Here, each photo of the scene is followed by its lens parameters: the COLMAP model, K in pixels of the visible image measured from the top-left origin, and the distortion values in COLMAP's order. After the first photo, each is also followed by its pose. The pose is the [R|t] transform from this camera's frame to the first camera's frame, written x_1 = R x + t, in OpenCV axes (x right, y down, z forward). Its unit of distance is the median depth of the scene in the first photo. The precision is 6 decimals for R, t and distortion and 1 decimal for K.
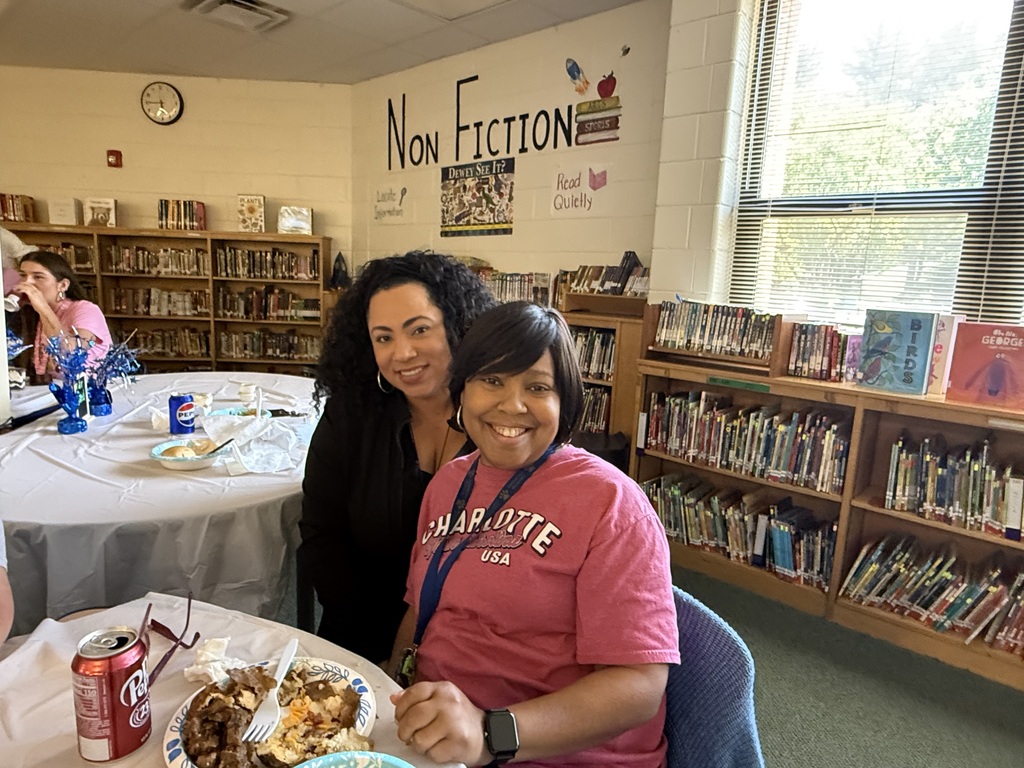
lens RADIAL K [[629.1, 0, 512.2], [0, 629.1, 386.5], [0, 0, 1]] dist [-0.007917, -0.000944]
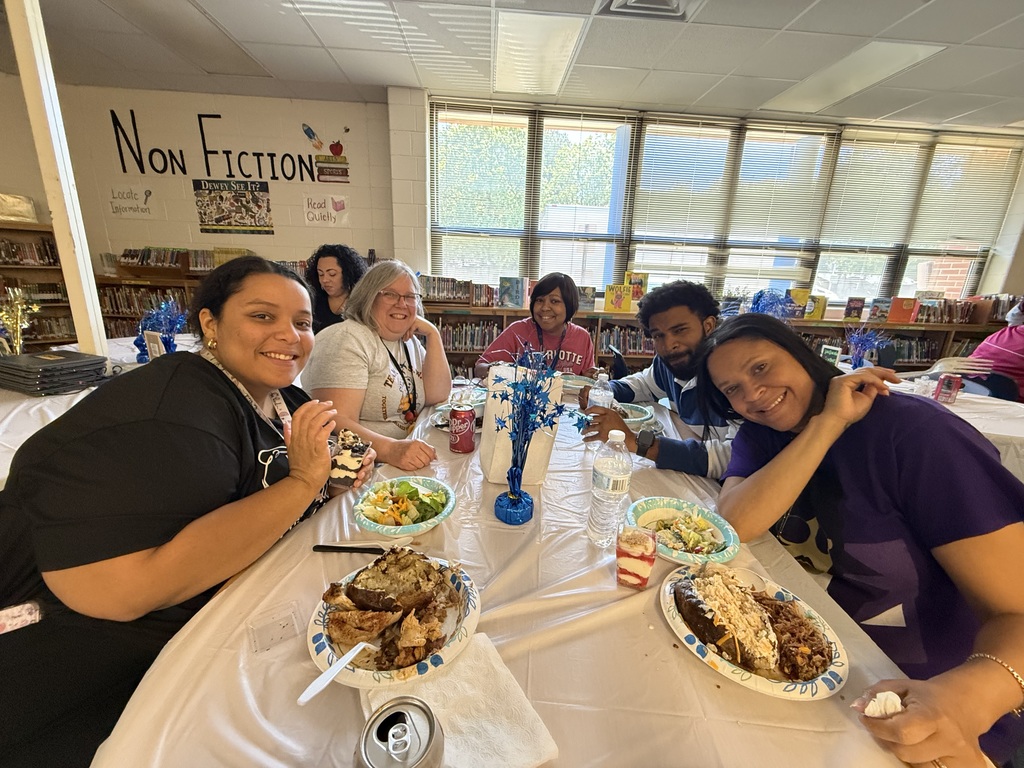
lens RADIAL K [[411.0, 0, 513.0], [0, 411.0, 384.9], [0, 0, 1]] dist [0.002697, -0.000705]
pose [[0.689877, -0.204119, 0.694554, -0.365786], [0.122057, 0.978487, 0.166328, 0.019577], [-0.713563, -0.029971, 0.699950, -0.124567]]
